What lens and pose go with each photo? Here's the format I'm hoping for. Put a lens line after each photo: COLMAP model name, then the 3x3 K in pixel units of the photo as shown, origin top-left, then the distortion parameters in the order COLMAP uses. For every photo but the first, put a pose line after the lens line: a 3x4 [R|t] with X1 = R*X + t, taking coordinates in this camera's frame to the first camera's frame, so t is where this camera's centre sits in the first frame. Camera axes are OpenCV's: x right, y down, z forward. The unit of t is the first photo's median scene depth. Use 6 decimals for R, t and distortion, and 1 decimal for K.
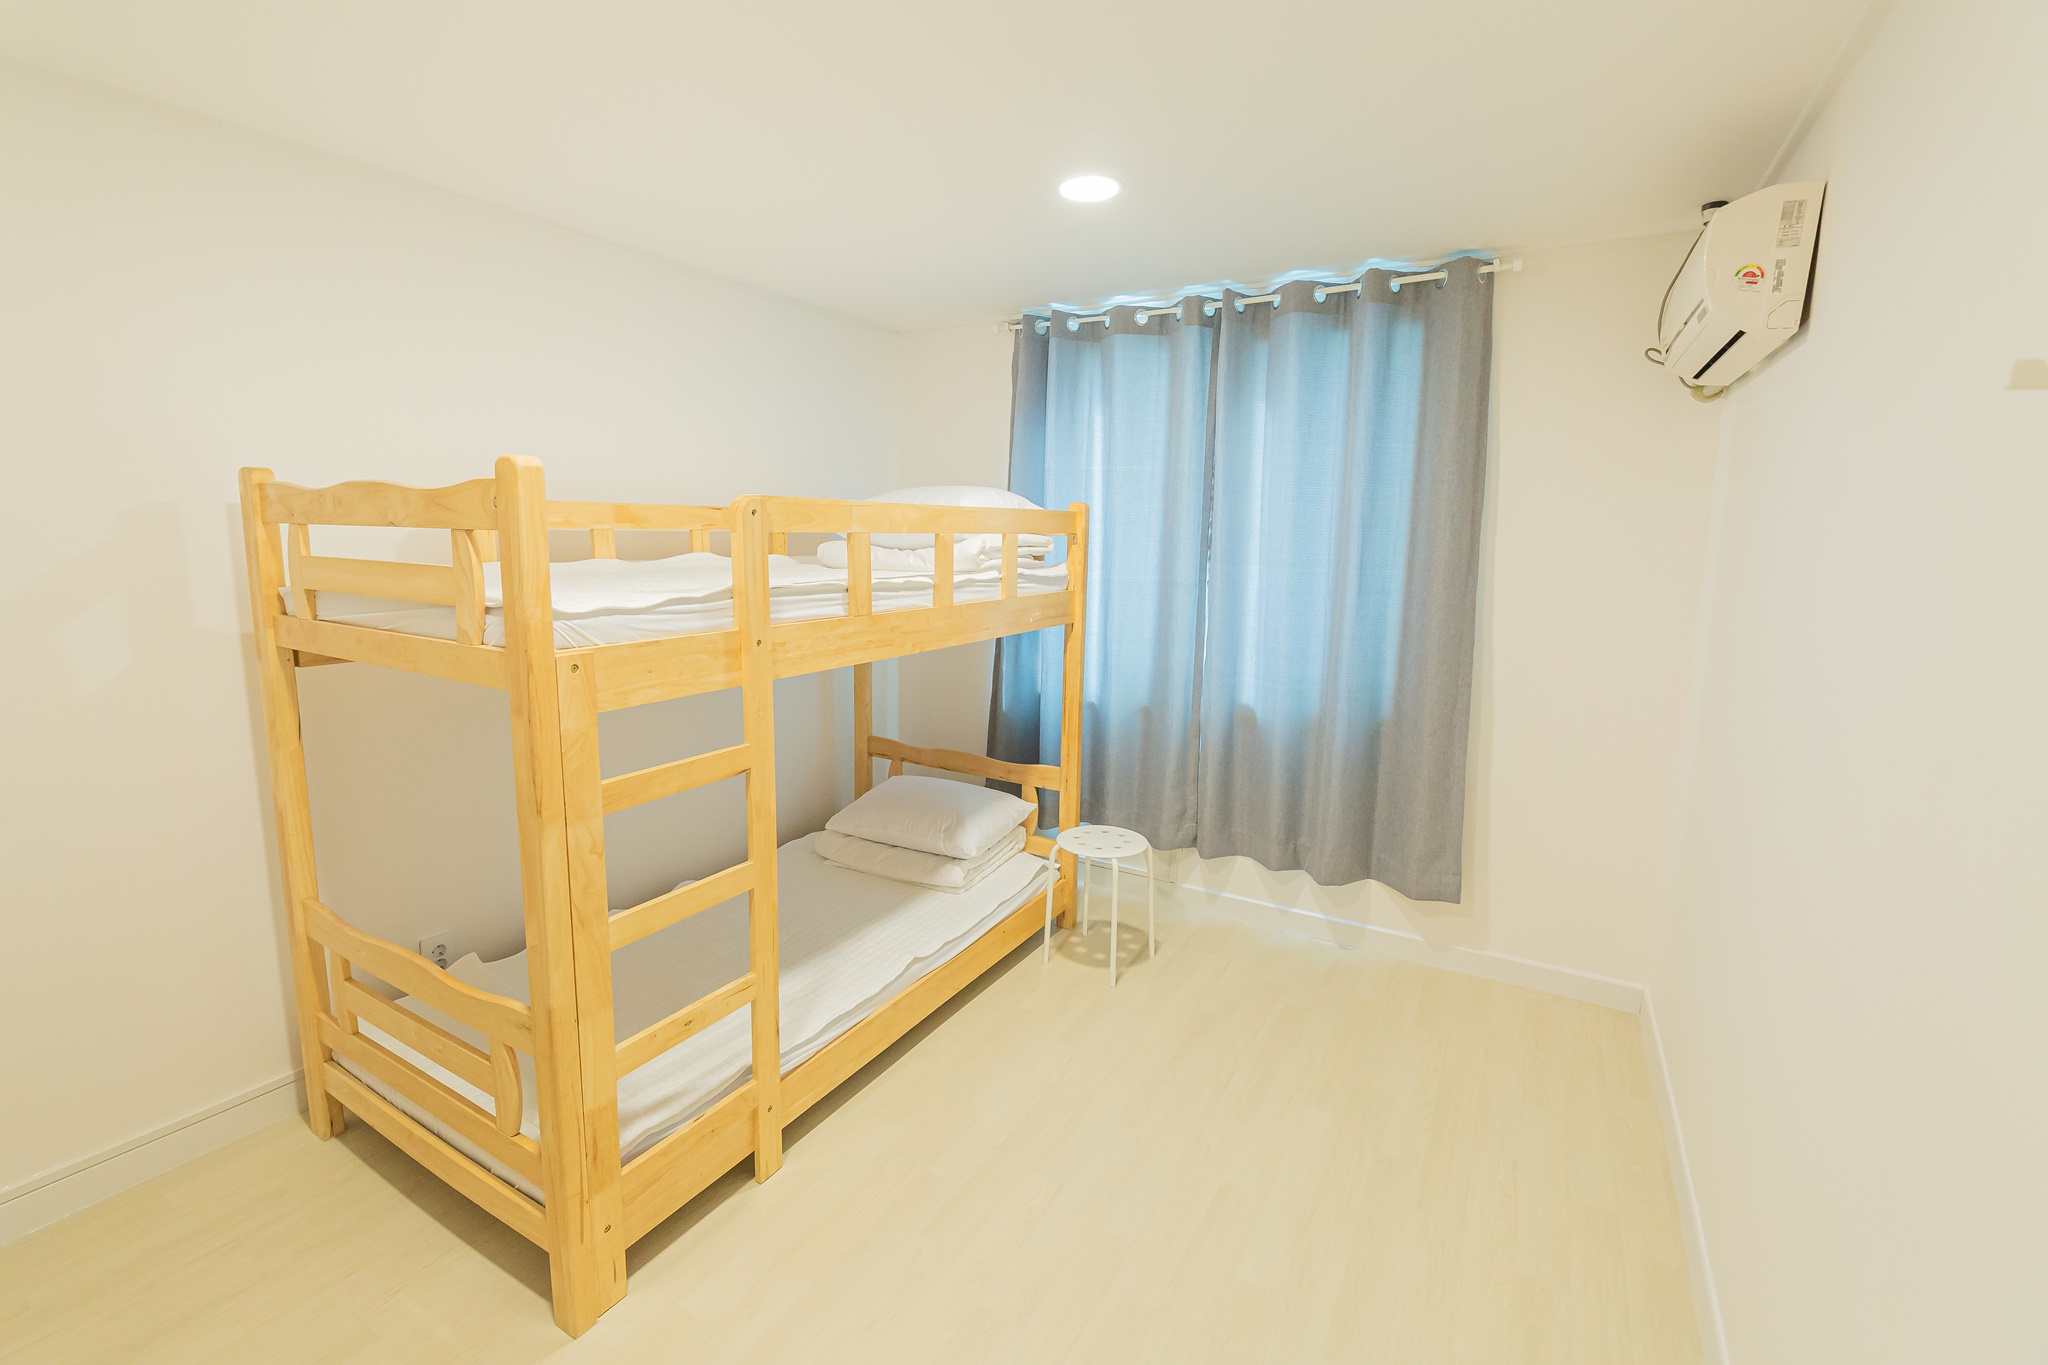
lens RADIAL K [[889.9, 0, 1029.7], [0, 889.9, 666.0], [0, 0, 1]] dist [0.073732, -0.000021]
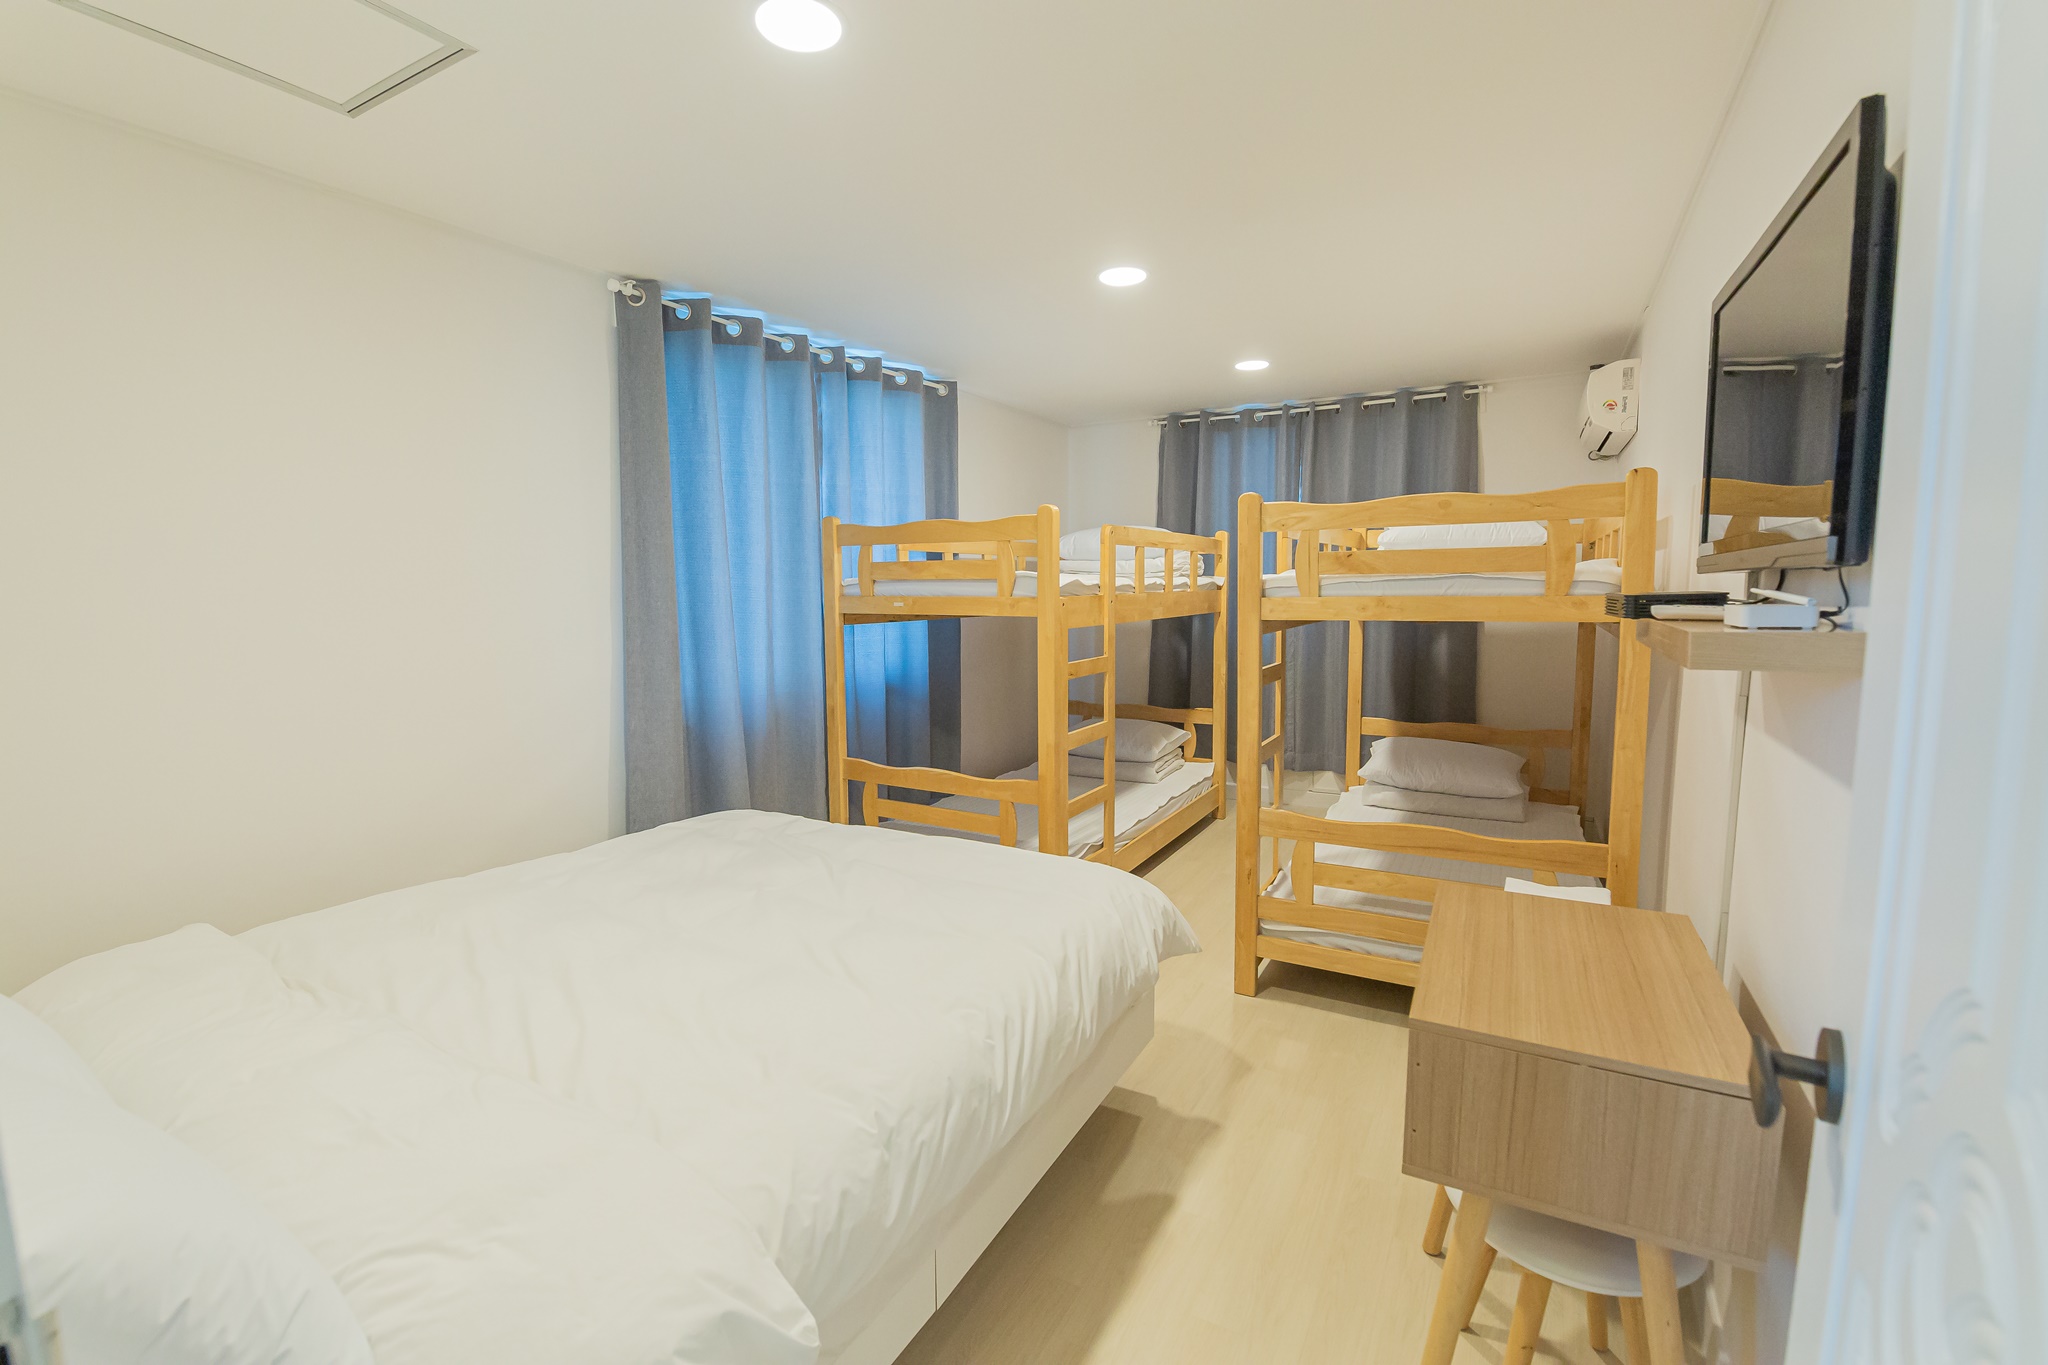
lens RADIAL K [[879.9, 0, 1024.0], [0, 879.9, 682.5], [0, 0, 1]] dist [0.000527, 0.000012]
pose [[0.999365, -0.025859, 0.024504, -0.350676], [0.027153, 0.998168, -0.054066, 0.156034], [-0.023061, 0.054697, 0.998237, -0.522993]]
